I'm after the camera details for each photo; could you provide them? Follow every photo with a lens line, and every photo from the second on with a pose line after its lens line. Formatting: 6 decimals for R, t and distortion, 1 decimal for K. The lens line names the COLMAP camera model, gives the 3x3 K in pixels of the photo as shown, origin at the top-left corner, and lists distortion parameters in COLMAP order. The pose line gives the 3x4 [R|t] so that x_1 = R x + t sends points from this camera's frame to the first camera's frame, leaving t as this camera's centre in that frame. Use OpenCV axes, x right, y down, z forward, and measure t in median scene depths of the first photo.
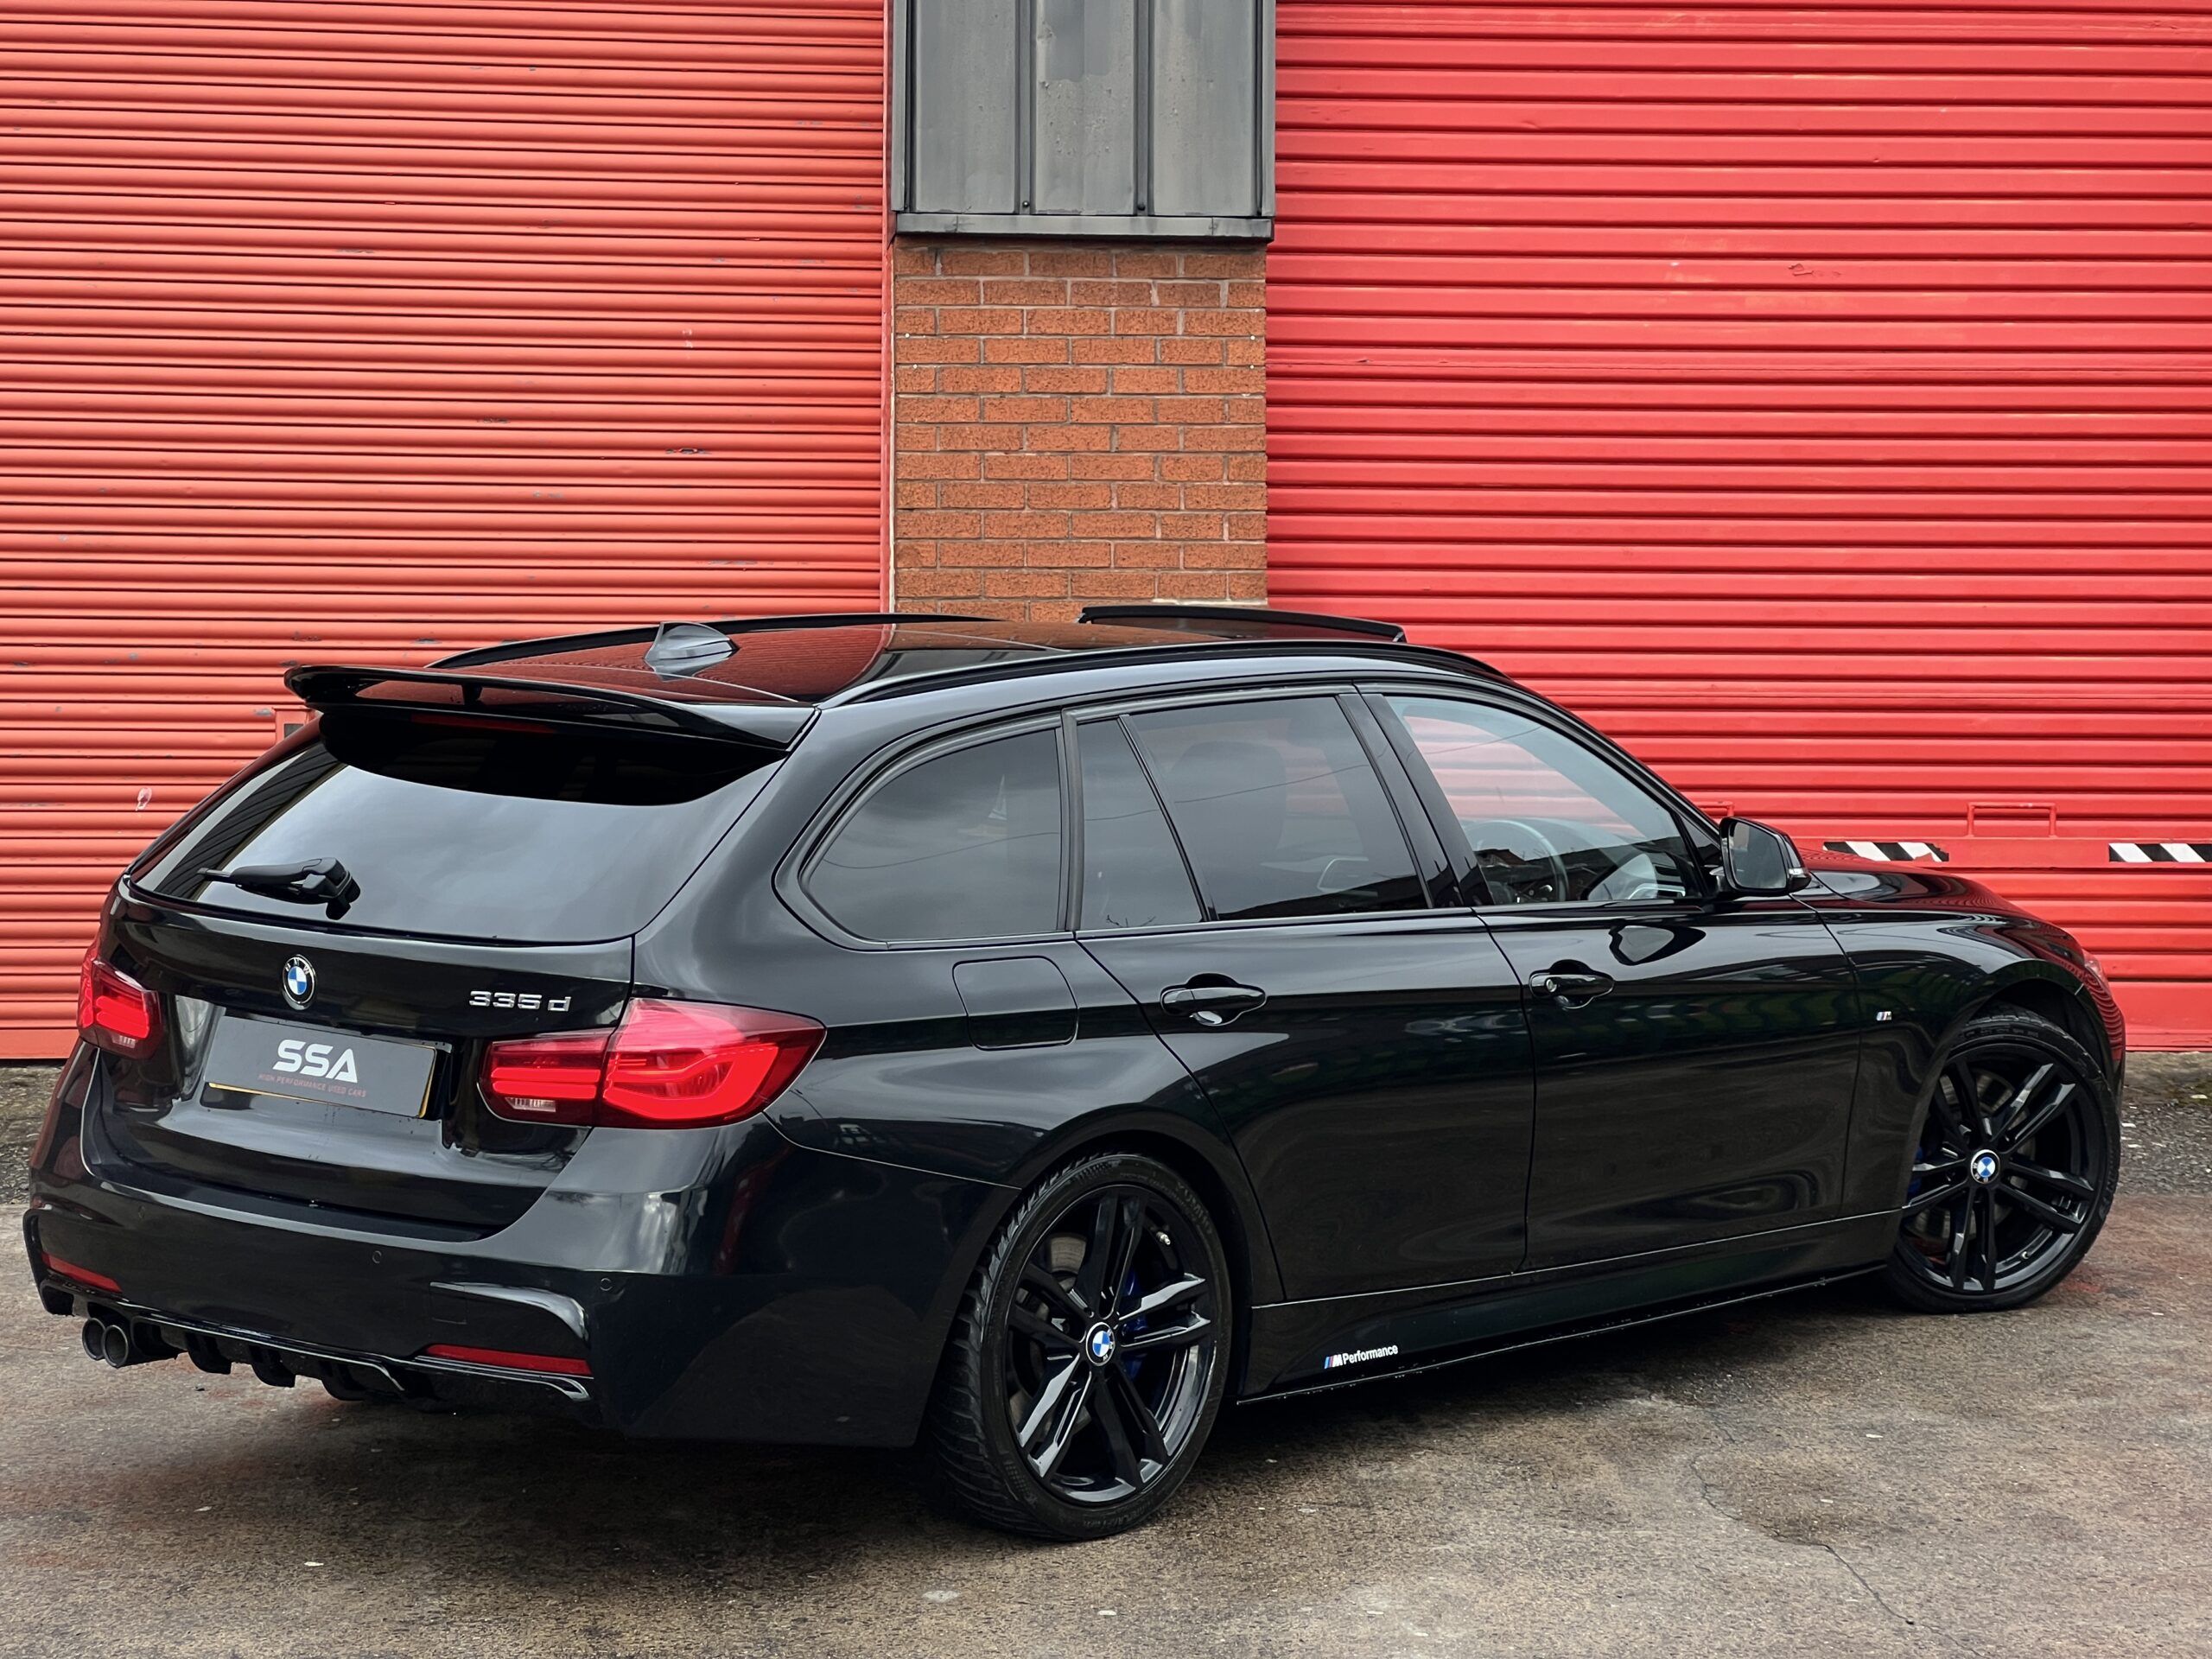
lens RADIAL K [[5061.8, 0, 1113.9], [0, 5061.8, 840.8], [0, 0, 1]] dist [-0.426558, 11.810054]
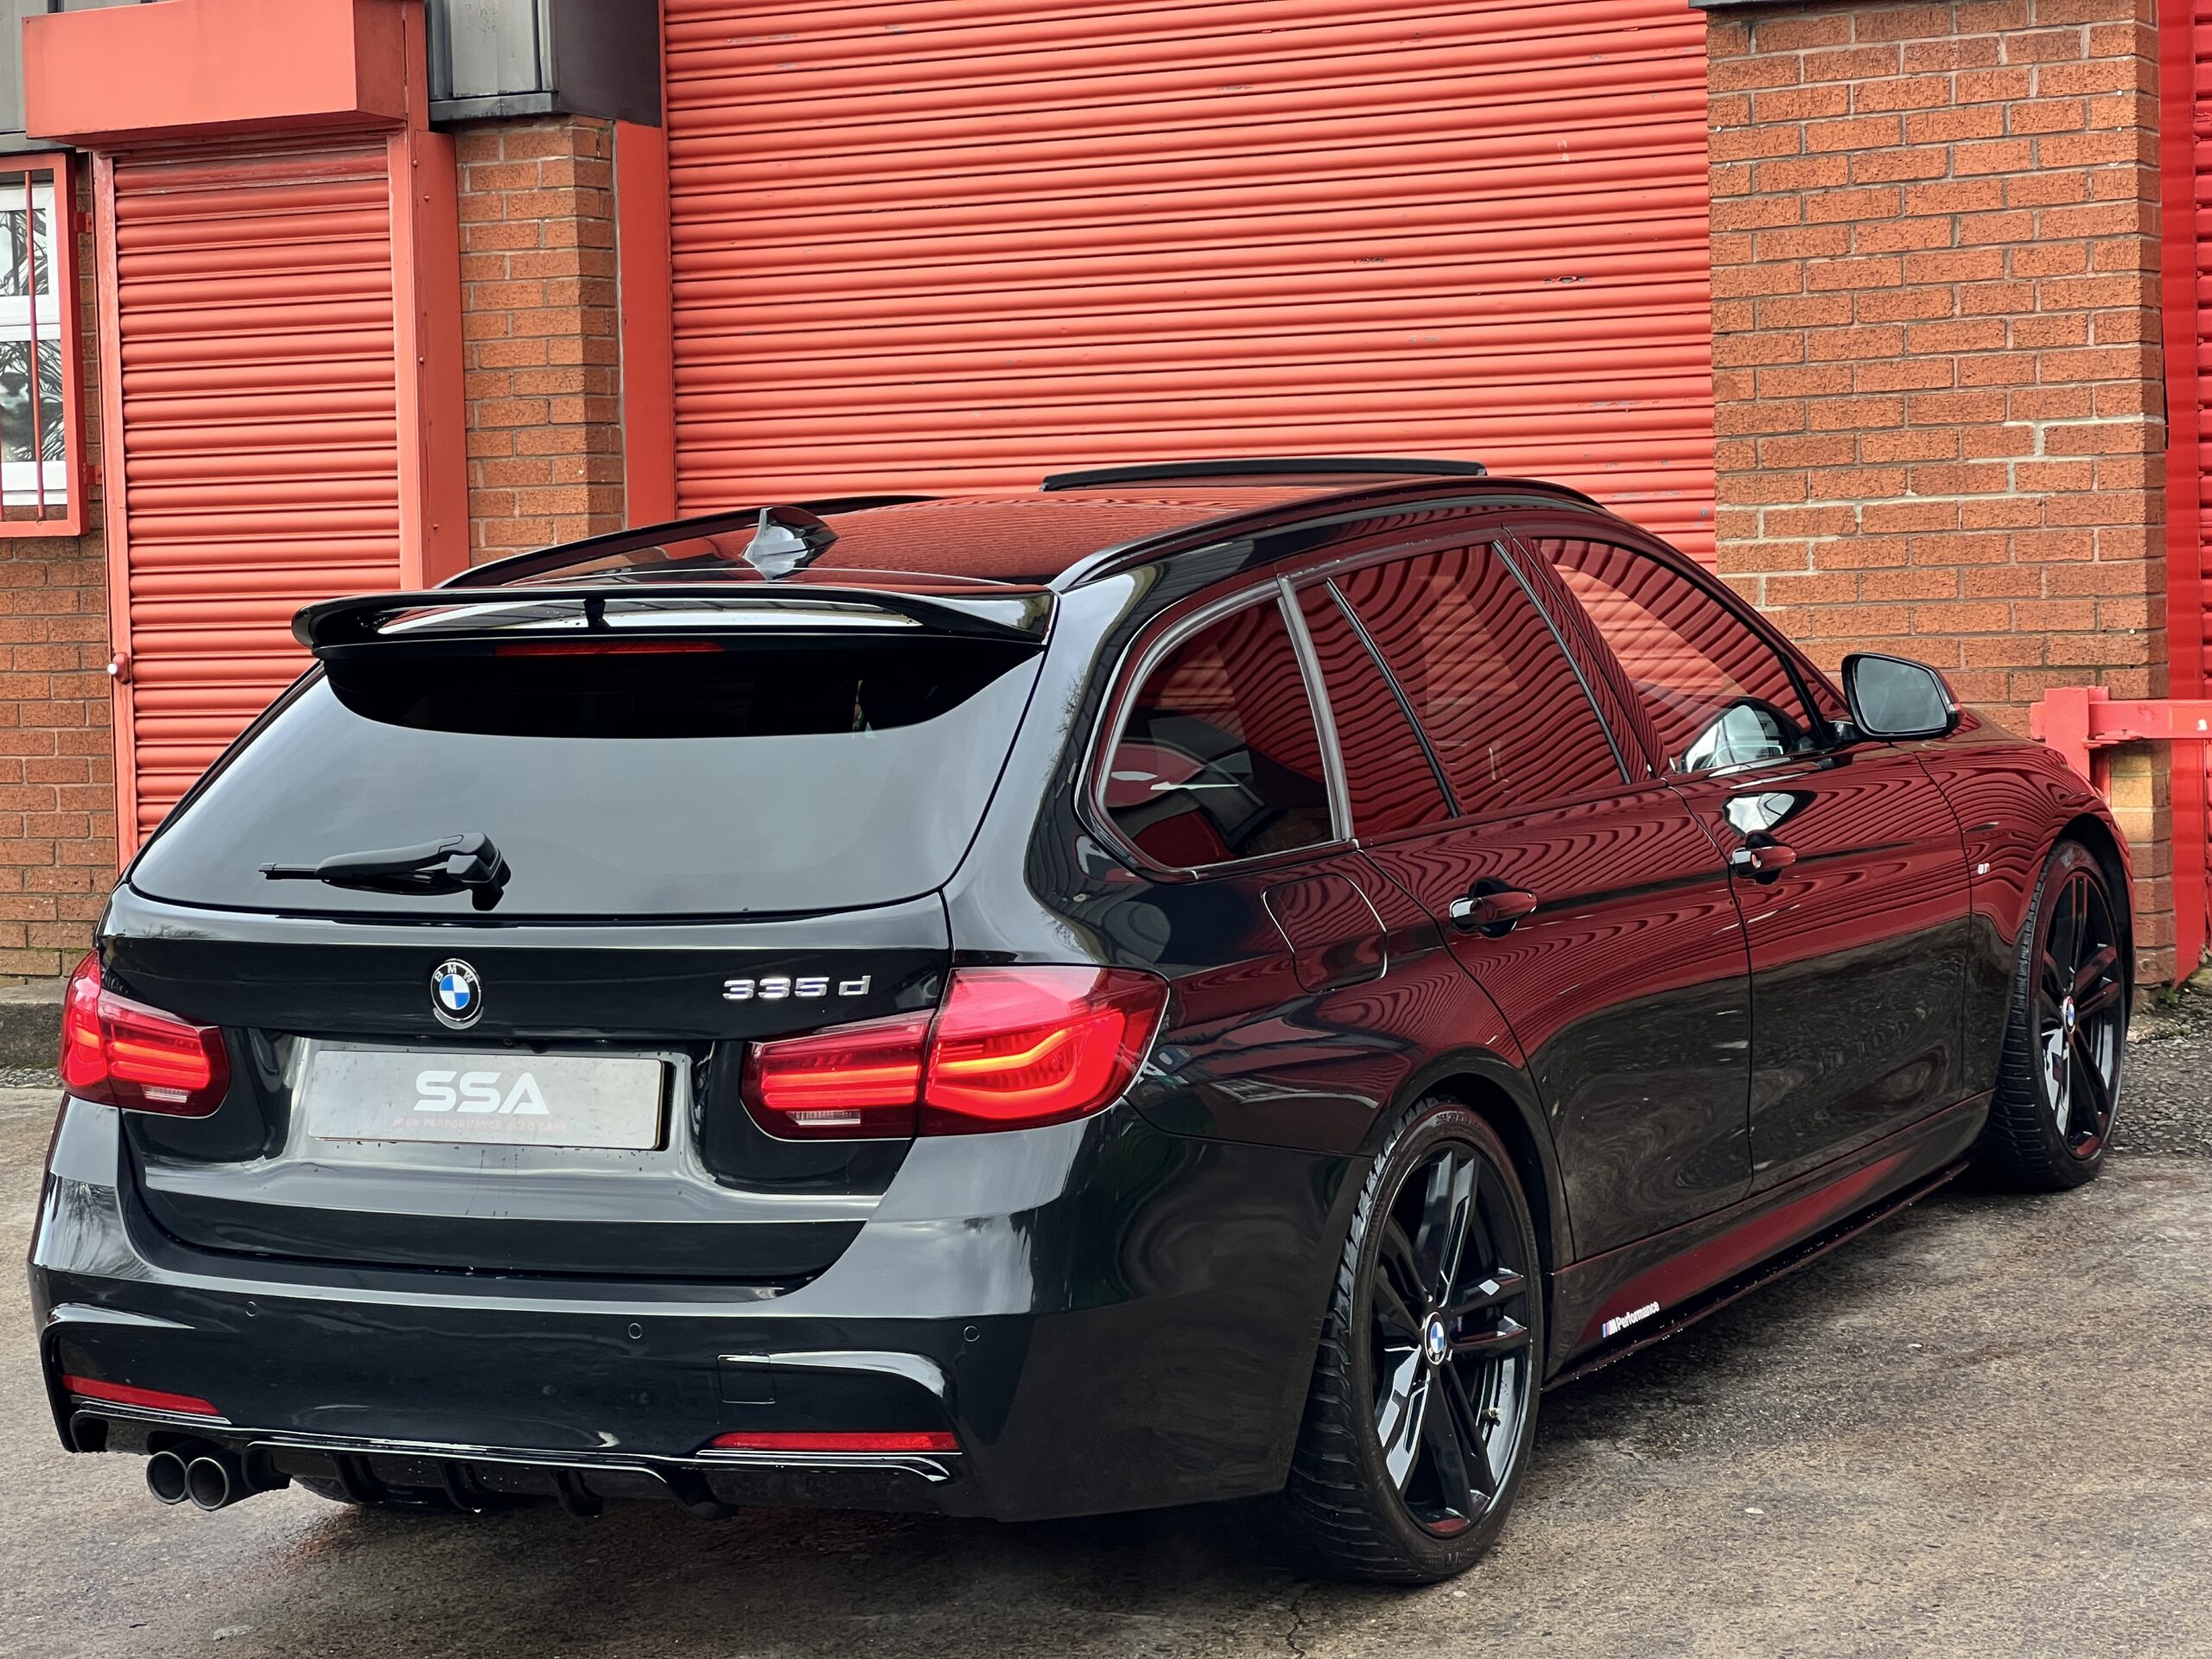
lens RADIAL K [[4830.6, 0, 1065.2], [0, 4830.6, 829.4], [0, 0, 1]] dist [0.389007, -1.622087]
pose [[0.824909, -0.000375, -0.565266, 0.336217], [0.020861, 0.999339, 0.029780, -0.008066], [0.564881, -0.036358, 0.824371, 0.245376]]
